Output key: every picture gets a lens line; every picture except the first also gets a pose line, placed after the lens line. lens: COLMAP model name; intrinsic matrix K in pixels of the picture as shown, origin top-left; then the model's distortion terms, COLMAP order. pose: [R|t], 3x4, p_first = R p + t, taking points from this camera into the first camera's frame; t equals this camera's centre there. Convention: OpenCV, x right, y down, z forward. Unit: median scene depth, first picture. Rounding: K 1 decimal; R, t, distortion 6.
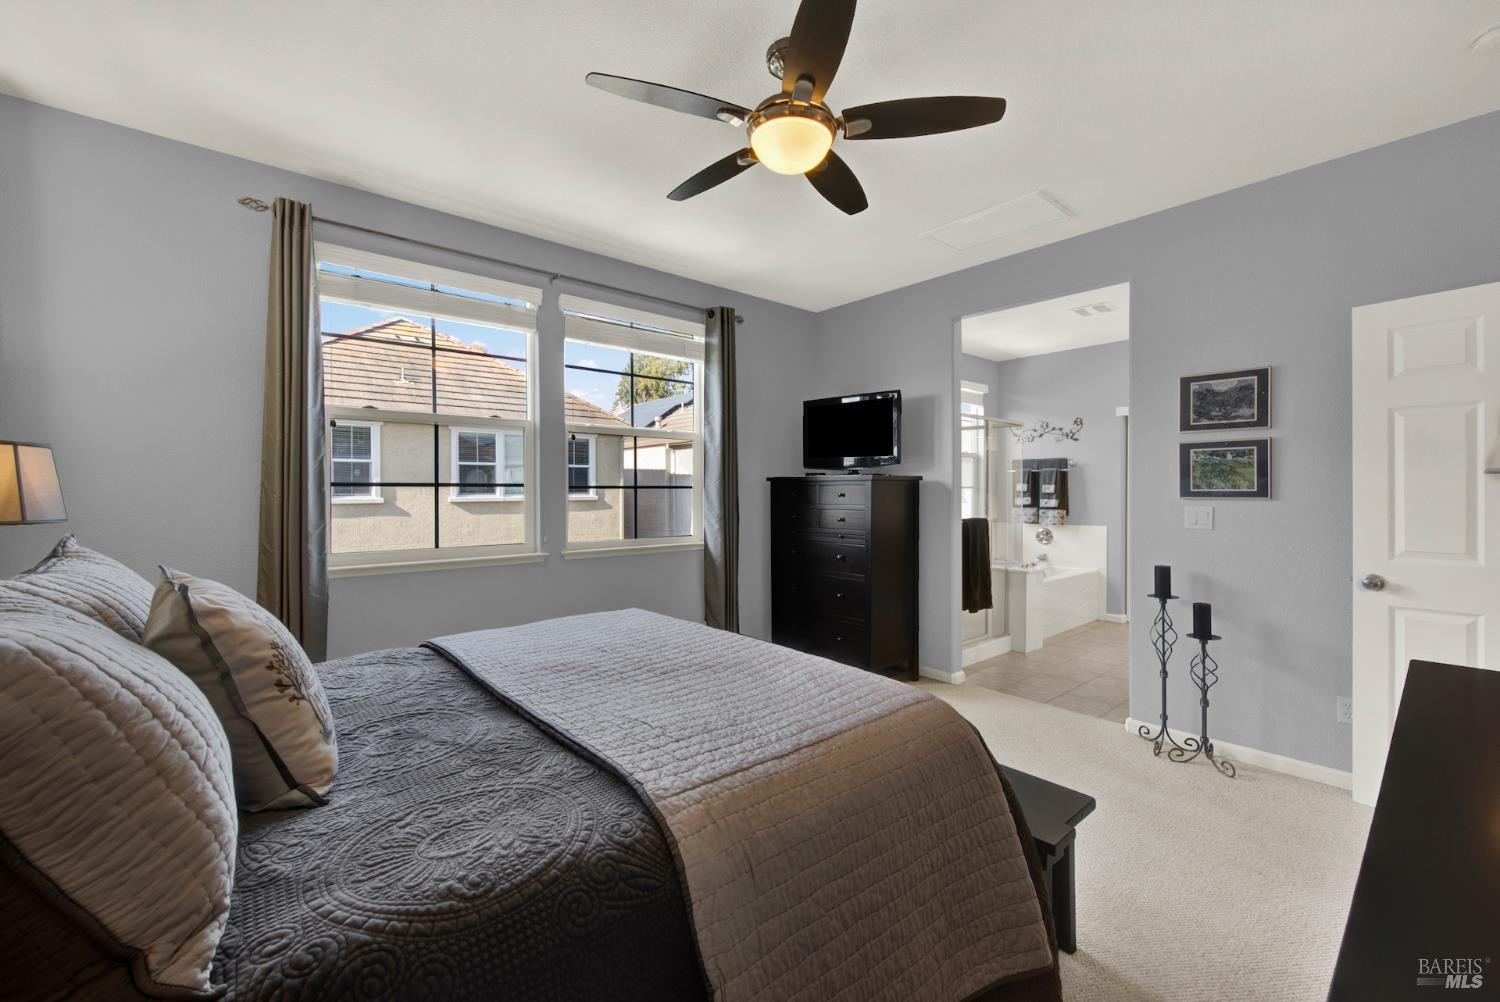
lens RADIAL K [[619.4, 0, 753.0], [0, 619.4, 493.7], [0, 0, 1]] dist [0.000343, -0.000024]
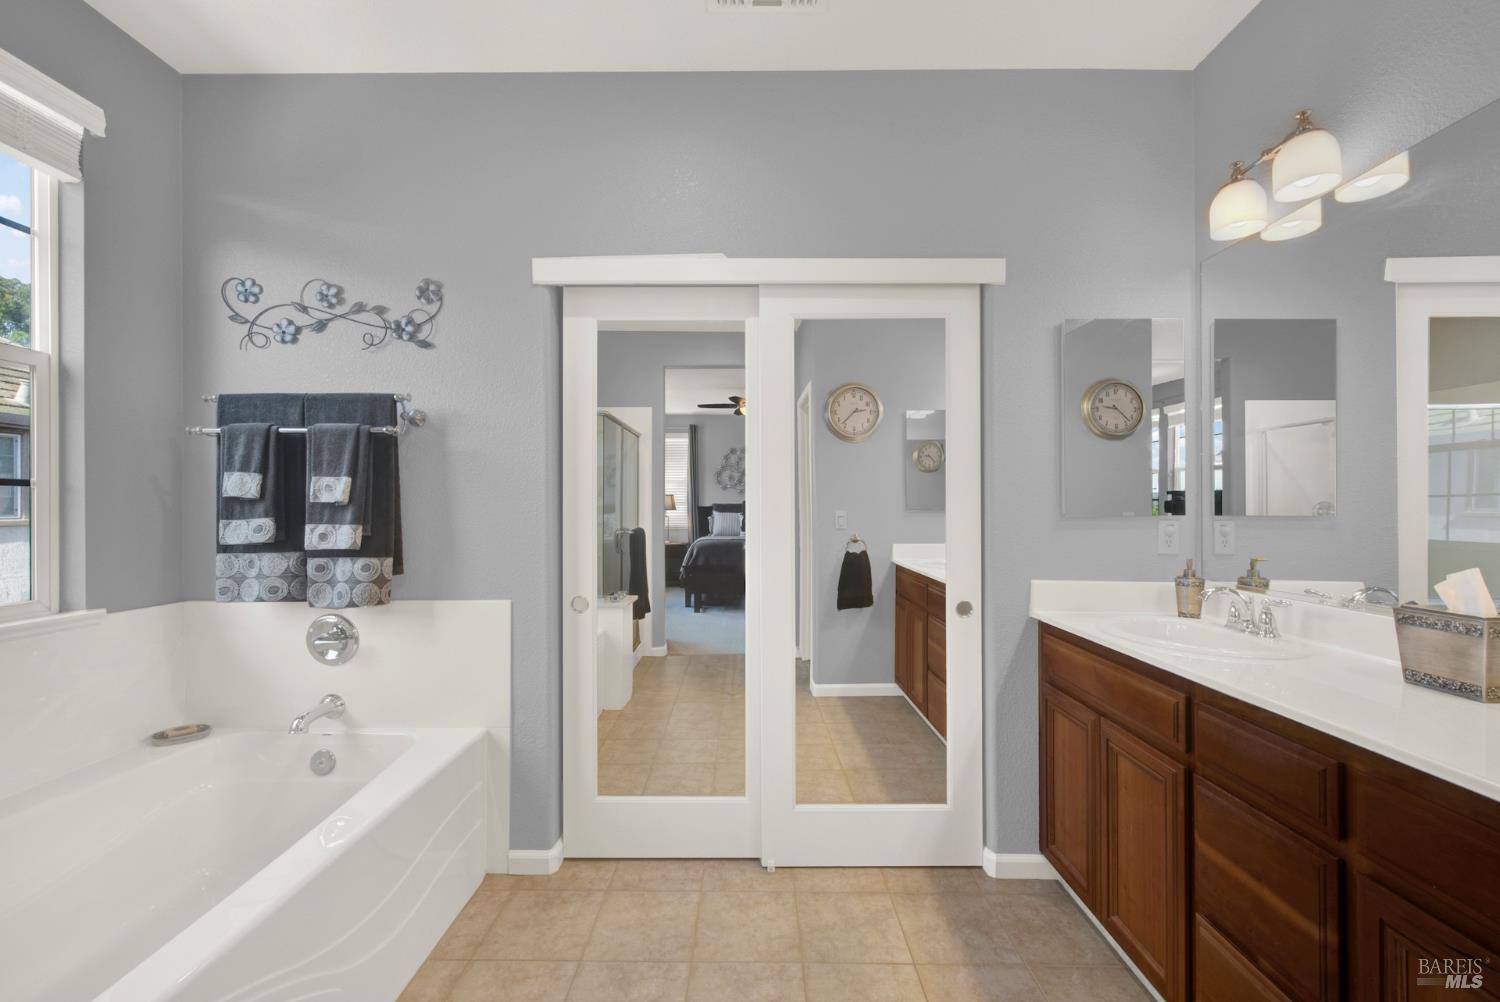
lens RADIAL K [[609.5, 0, 752.2], [0, 609.5, 506.4], [0, 0, 1]] dist [0.003141, -0.002371]
pose [[0.649803, -0.001279, 0.760102, 0.380419], [0.007666, 0.999959, -0.004871, 0.003250], [-0.760064, 0.008992, 0.649786, 0.642723]]
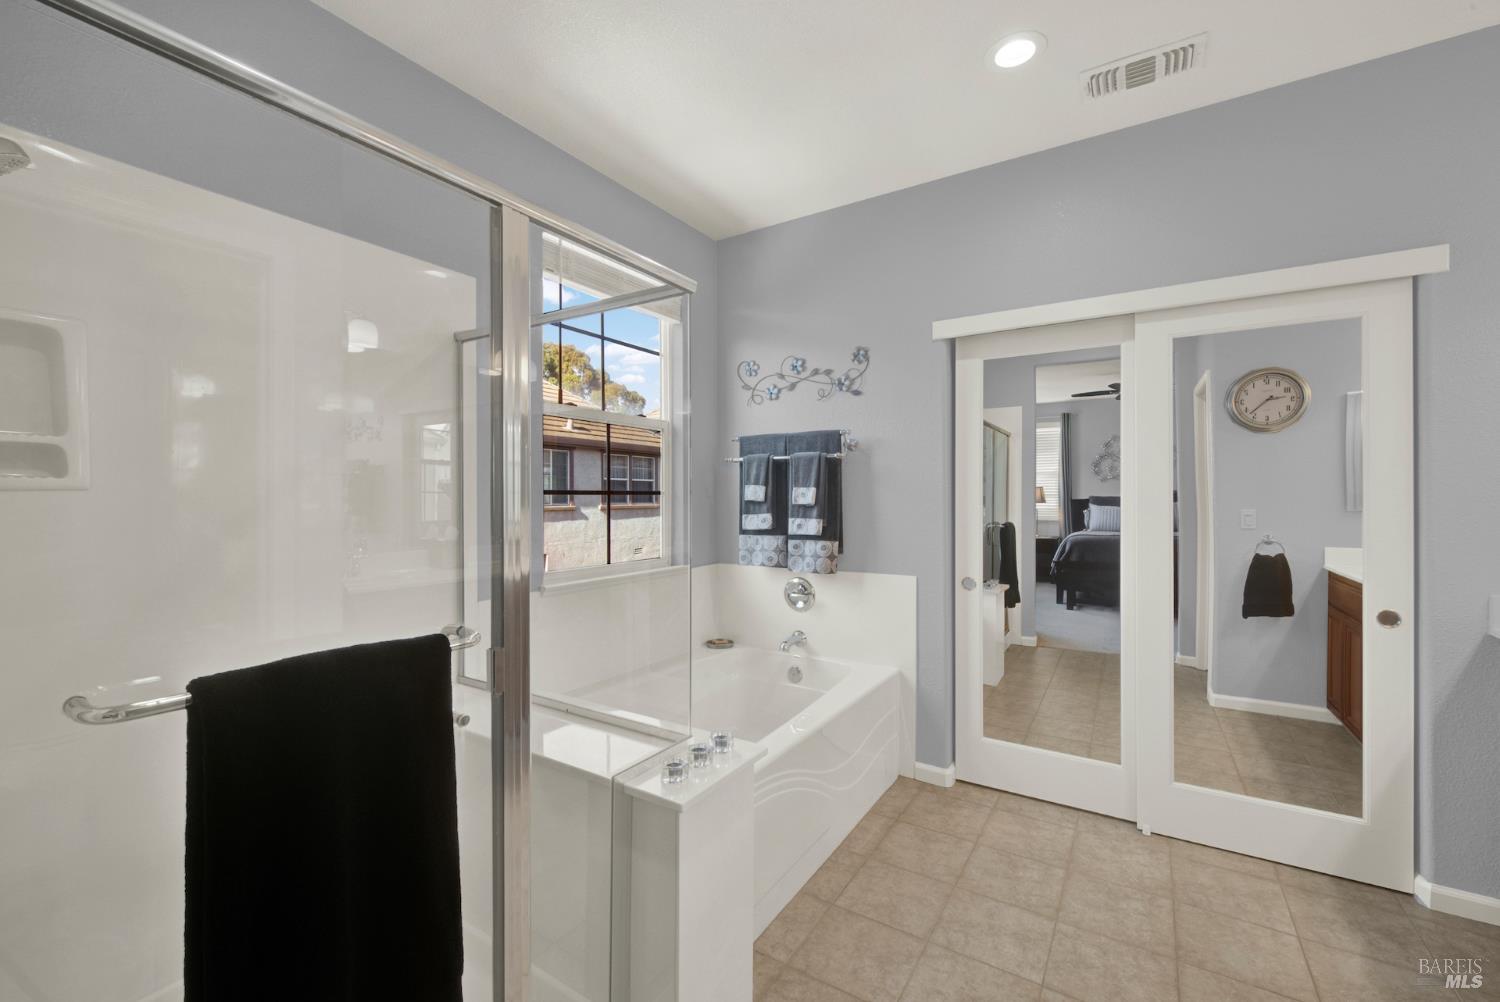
lens RADIAL K [[609.5, 0, 749.1], [0, 609.5, 498.7], [0, 0, 1]] dist [0.003141, -0.002371]
pose [[0.958504, -0.003821, 0.285055, 0.303610], [0.005011, 0.999982, -0.003445, -0.004522], [-0.285036, 0.004730, 0.958505, 0.566123]]
